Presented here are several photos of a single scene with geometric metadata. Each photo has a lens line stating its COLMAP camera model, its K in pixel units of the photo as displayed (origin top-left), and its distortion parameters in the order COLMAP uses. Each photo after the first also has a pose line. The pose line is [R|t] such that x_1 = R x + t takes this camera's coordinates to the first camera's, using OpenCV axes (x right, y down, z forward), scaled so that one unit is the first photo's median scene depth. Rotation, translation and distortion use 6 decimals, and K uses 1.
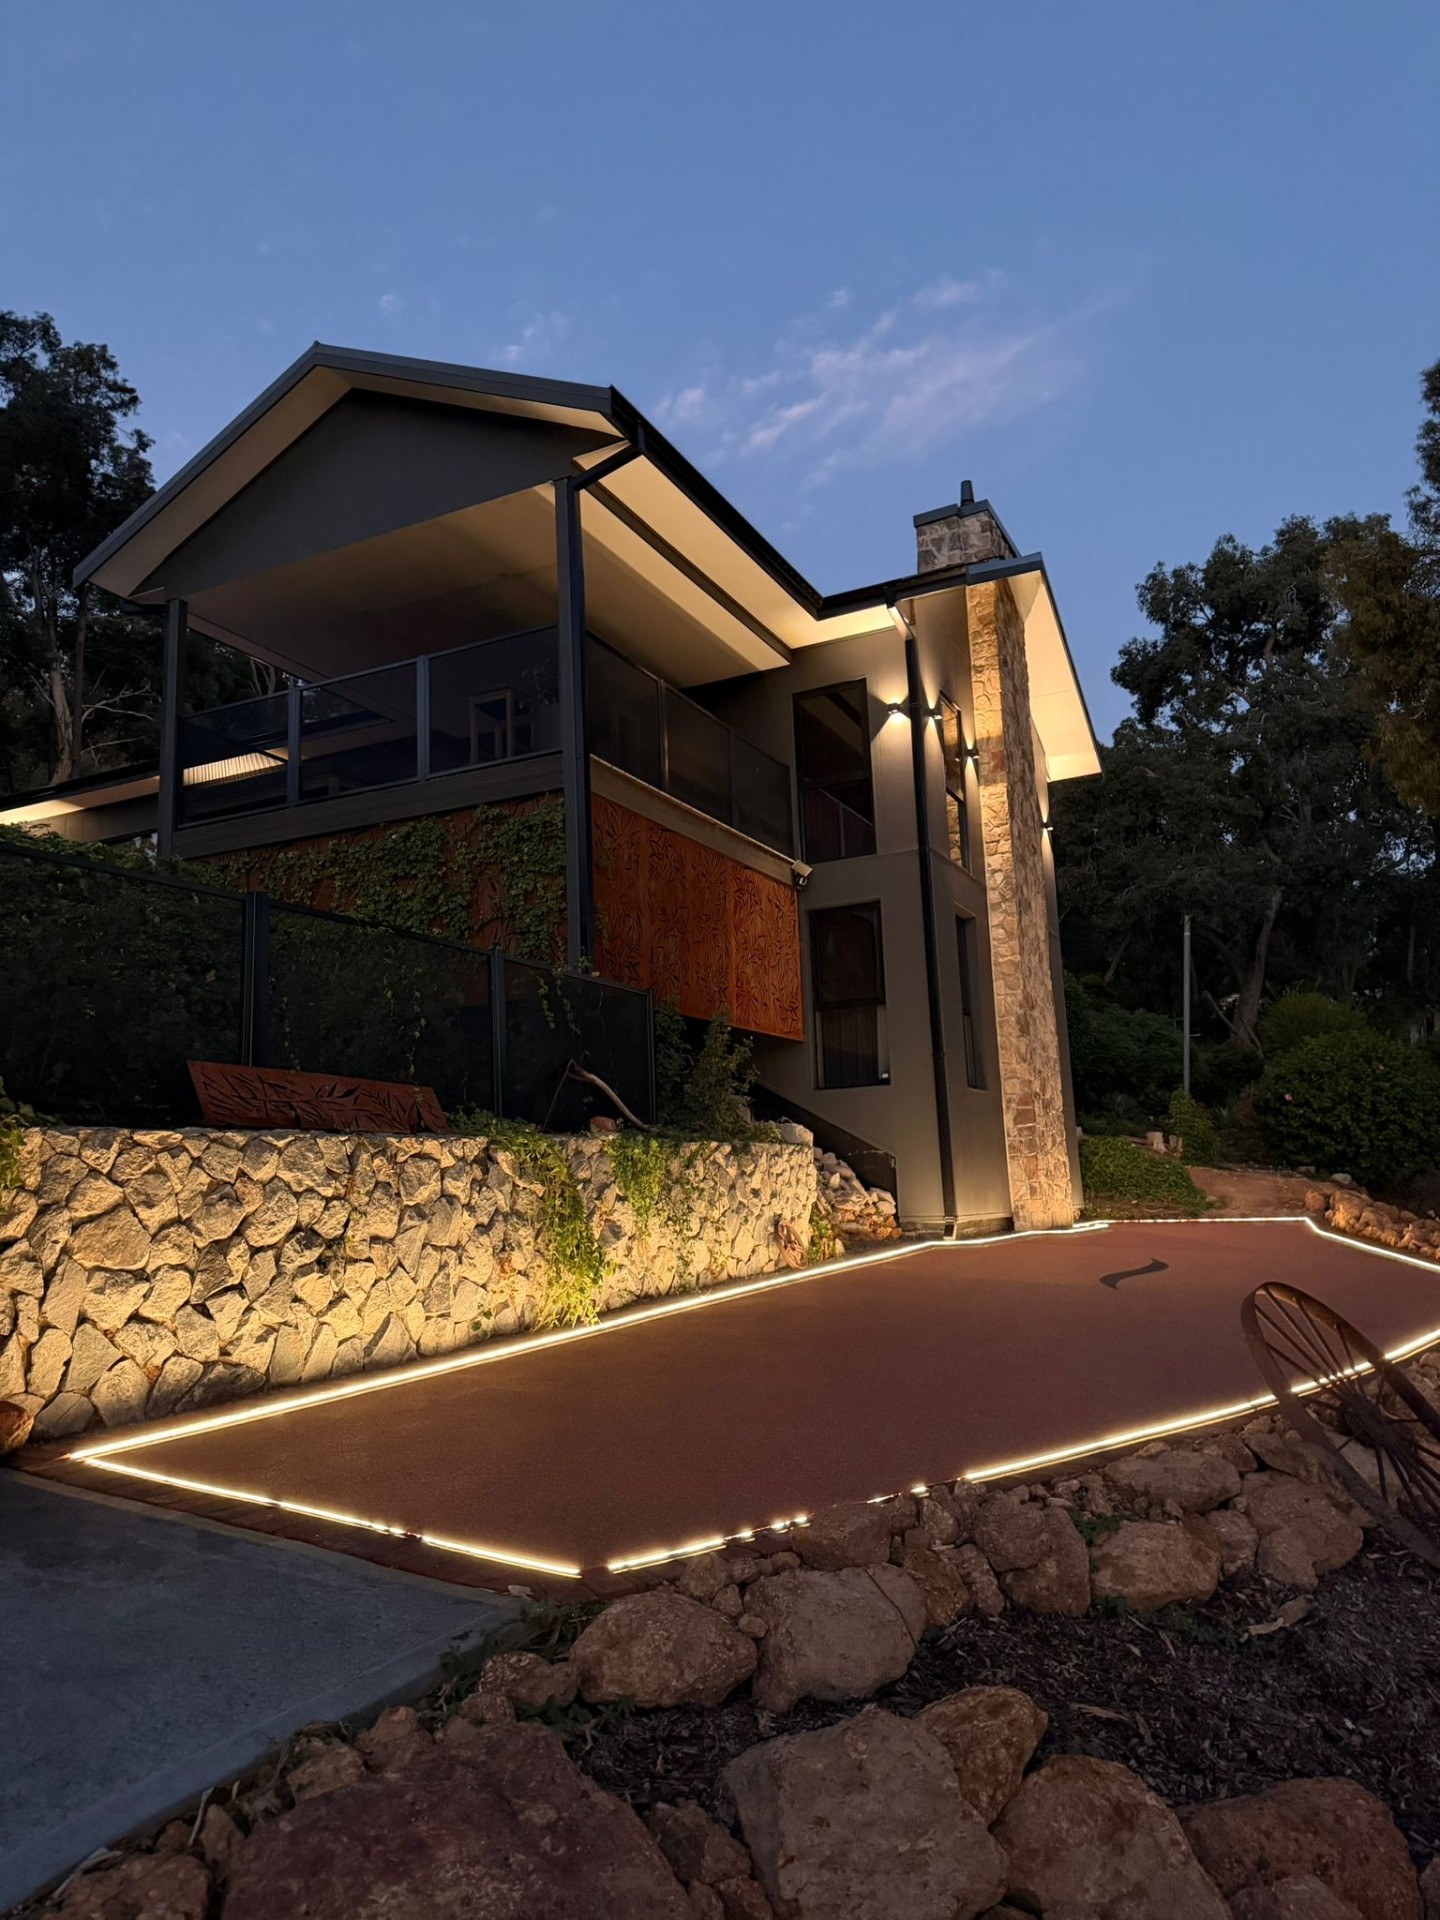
lens RADIAL K [[1354.8, 0, 738.9], [0, 1354.8, 969.1], [0, 0, 1]] dist [0.040743, -0.089883]
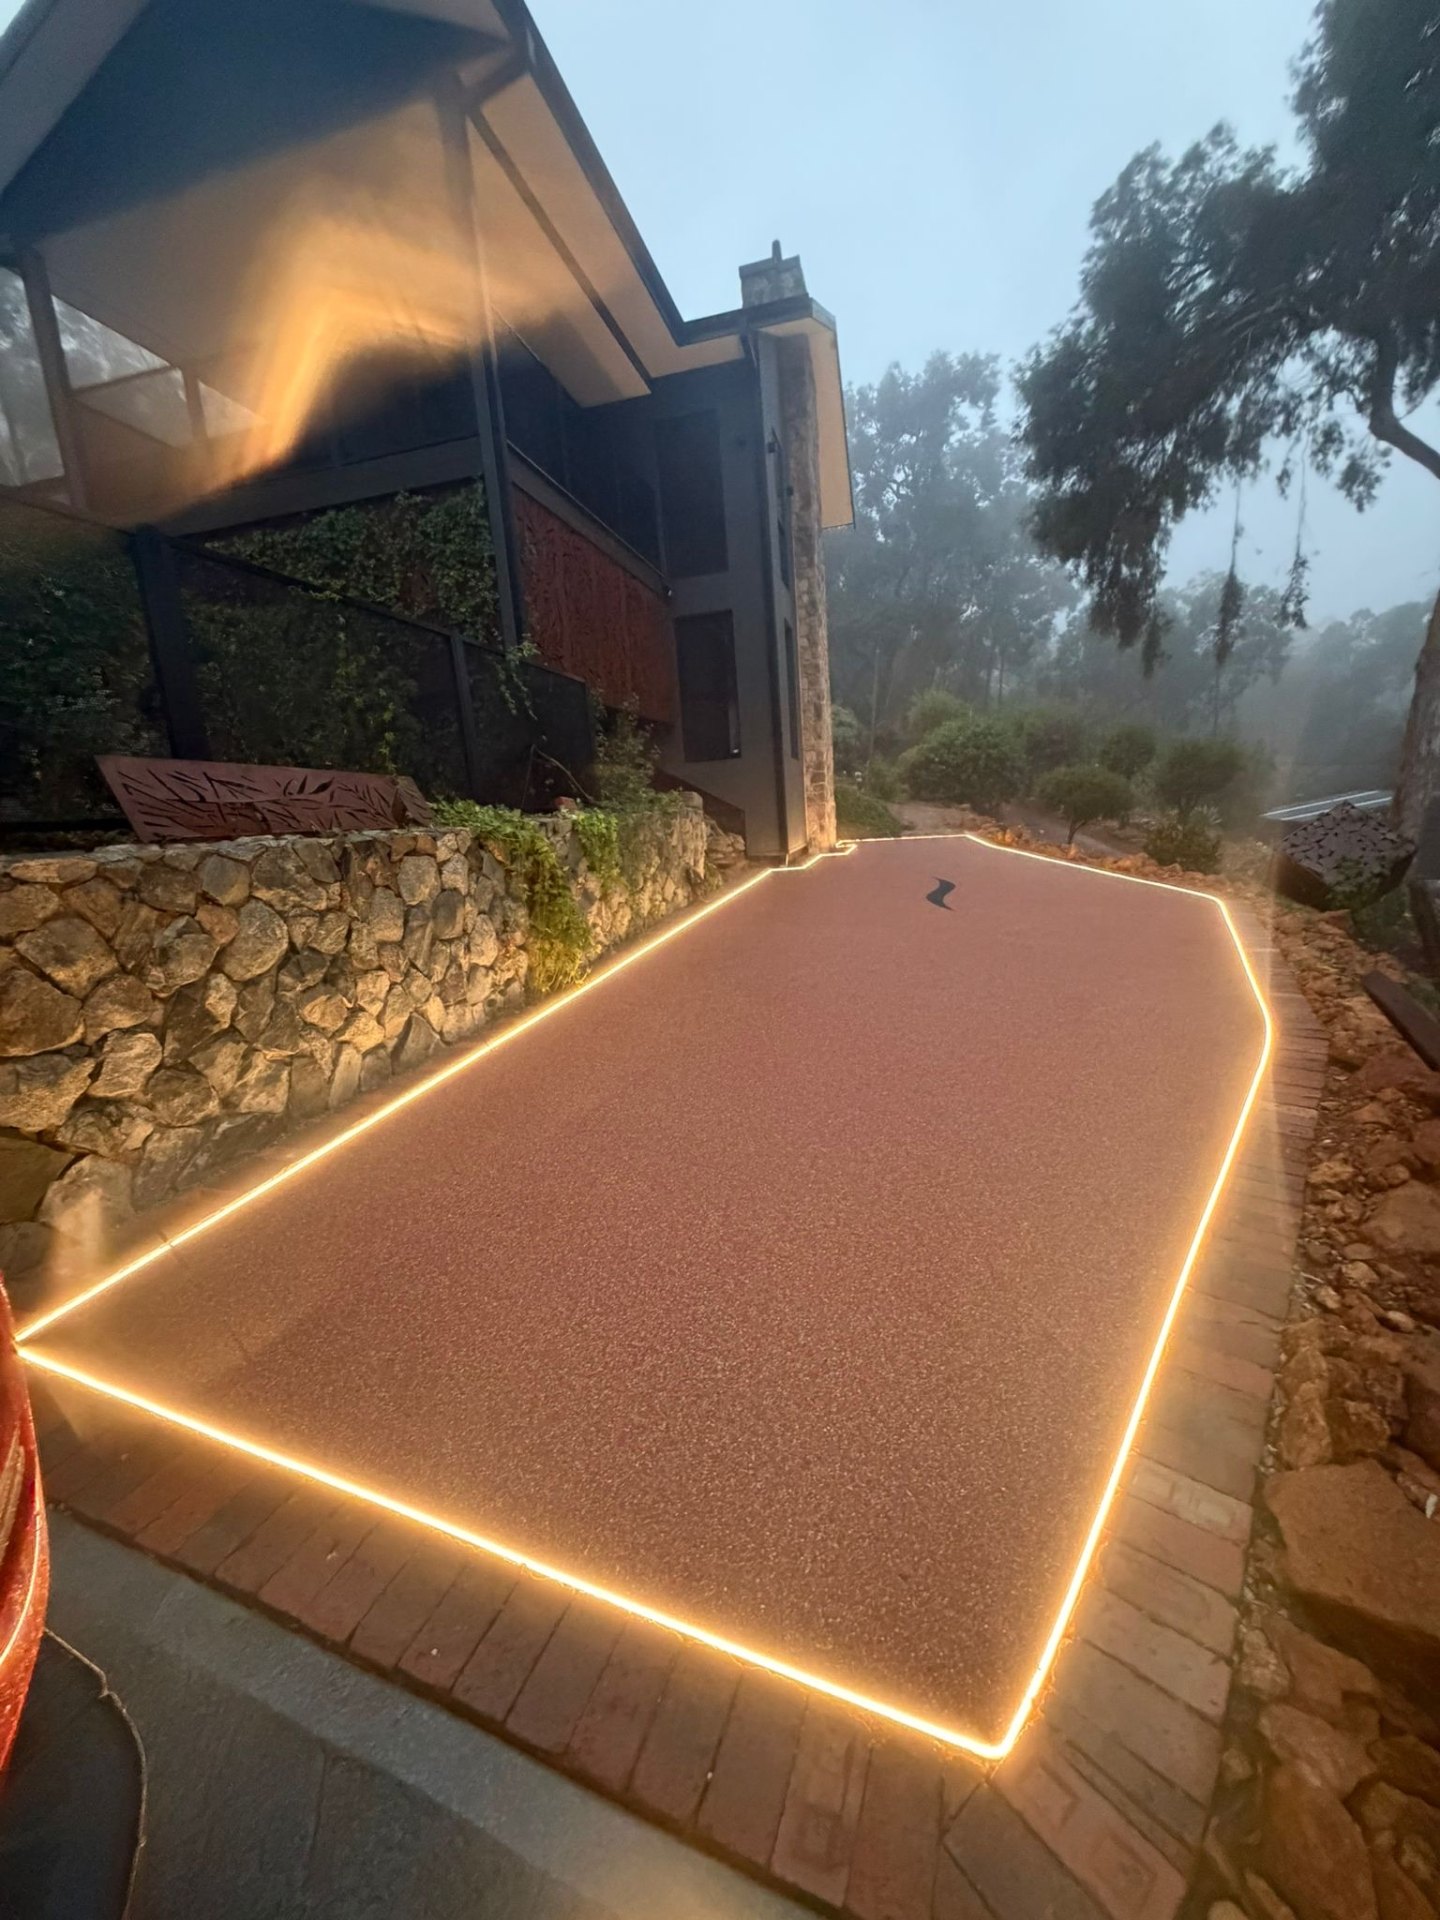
lens RADIAL K [[762.9, 0, 733.1], [0, 762.9, 968.5], [0, 0, 1]] dist [-0.000909, 0.000126]
pose [[0.977378, -0.068799, 0.199995, -0.132535], [-0.006053, 0.936127, 0.351609, 0.024041], [-0.211411, -0.344866, 0.914534, 0.443660]]
